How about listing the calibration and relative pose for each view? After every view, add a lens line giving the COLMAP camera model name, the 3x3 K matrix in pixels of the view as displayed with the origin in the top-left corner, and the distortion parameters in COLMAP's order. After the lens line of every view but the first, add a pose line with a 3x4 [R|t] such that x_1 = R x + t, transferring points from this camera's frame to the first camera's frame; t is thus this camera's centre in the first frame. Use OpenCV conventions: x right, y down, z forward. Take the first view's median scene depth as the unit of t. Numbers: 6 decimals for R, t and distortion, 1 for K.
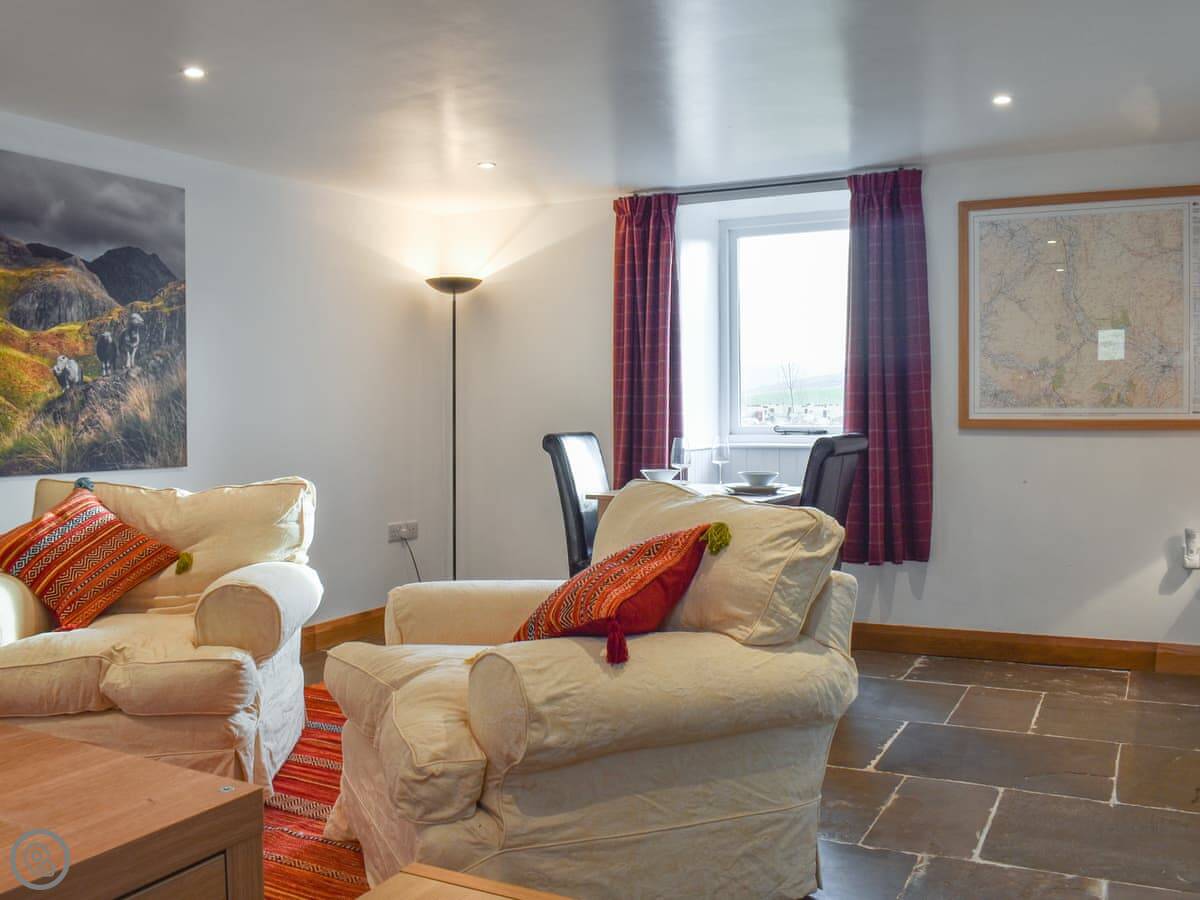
lens RADIAL K [[1059.3, 0, 600.0], [0, 1059.3, 450.0], [0, 0, 1]] dist [-0.116472, 0.003490]
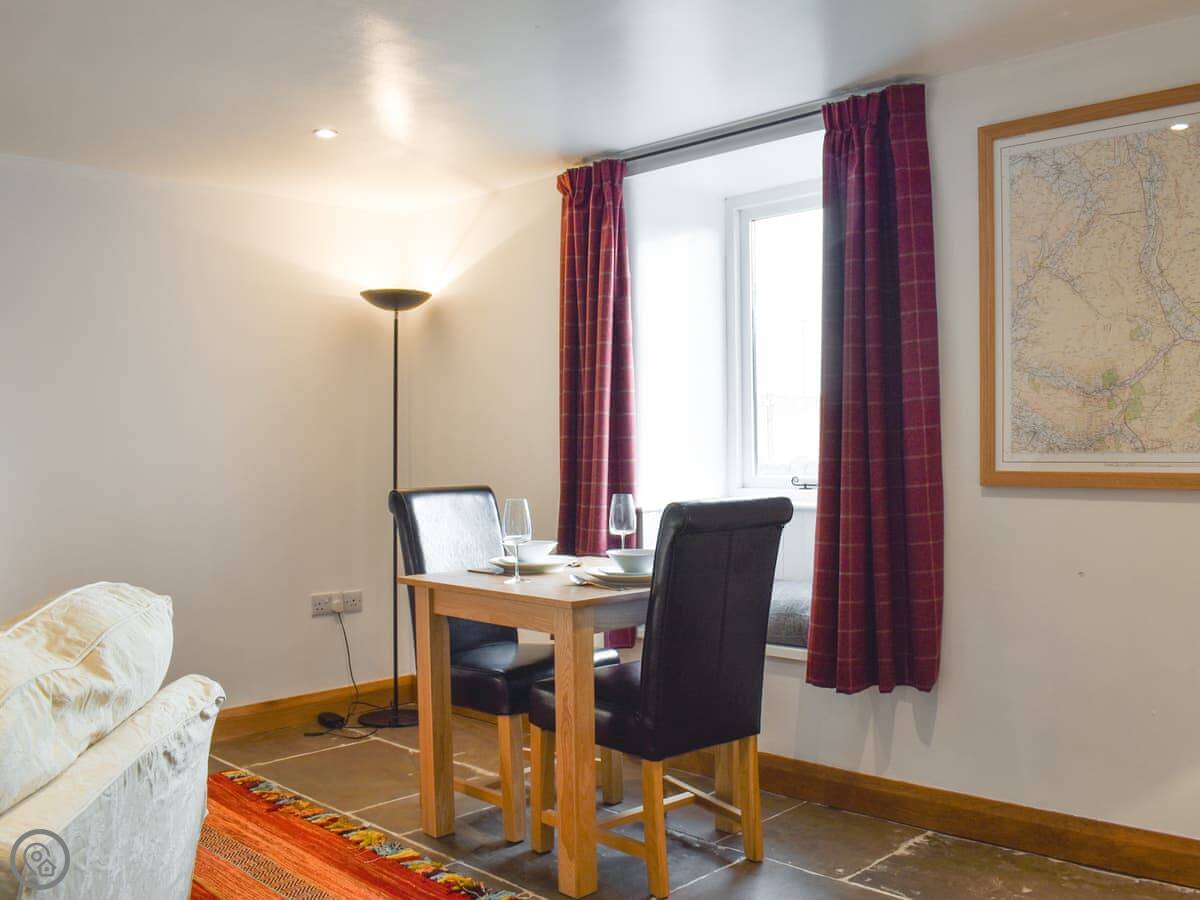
lens RADIAL K [[1078.7, 0, 600.6], [0, 1078.7, 499.1], [0, 0, 1]] dist [-0.100445, 0.001070]
pose [[0.967508, 0.007576, -0.252726, 0.284909], [-0.004583, 0.999912, 0.012433, -0.019460], [0.252798, -0.010870, 0.967458, 0.317030]]
